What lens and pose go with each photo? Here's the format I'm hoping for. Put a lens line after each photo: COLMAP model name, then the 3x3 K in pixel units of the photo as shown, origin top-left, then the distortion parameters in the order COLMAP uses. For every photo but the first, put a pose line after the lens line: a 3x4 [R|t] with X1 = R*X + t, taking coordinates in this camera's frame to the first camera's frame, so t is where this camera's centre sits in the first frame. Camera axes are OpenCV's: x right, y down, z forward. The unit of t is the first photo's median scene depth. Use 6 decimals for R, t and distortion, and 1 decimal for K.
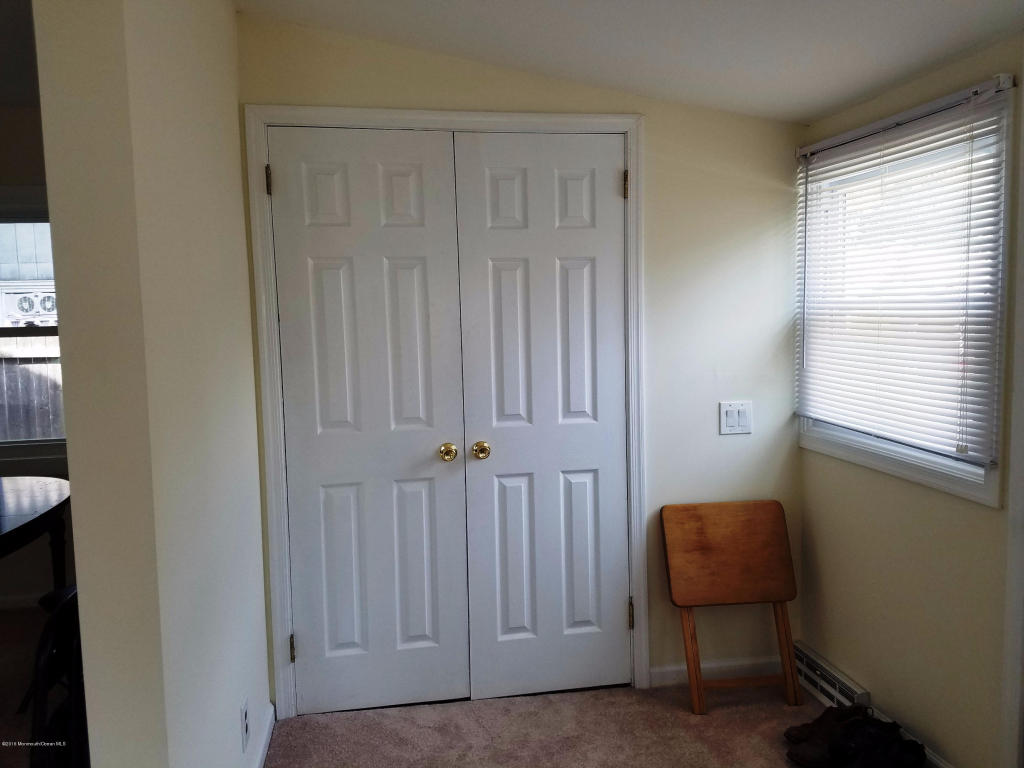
lens RADIAL K [[793.4, 0, 563.1], [0, 793.4, 374.0], [0, 0, 1]] dist [0.091873, -0.239410]
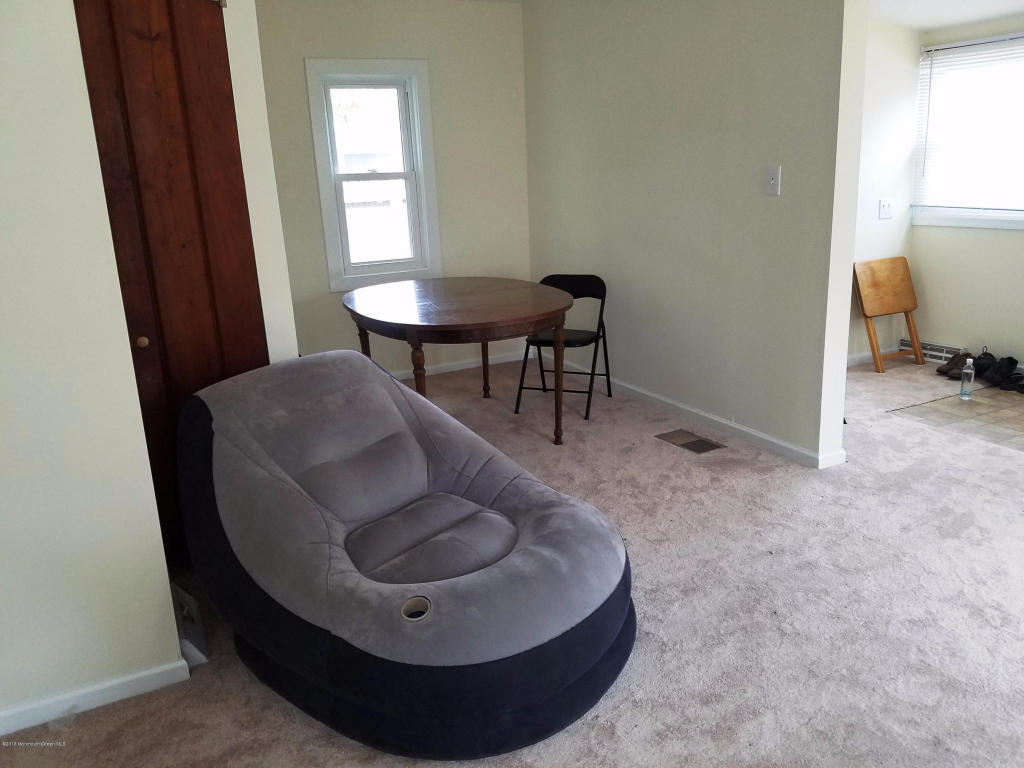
lens RADIAL K [[773.6, 0, 516.5], [0, 773.6, 380.5], [0, 0, 1]] dist [0.010150, -0.060645]
pose [[0.955198, -0.103758, 0.277184, -1.060825], [0.058494, 0.984244, 0.166857, 0.096419], [-0.290130, -0.143168, 0.946217, -0.401423]]
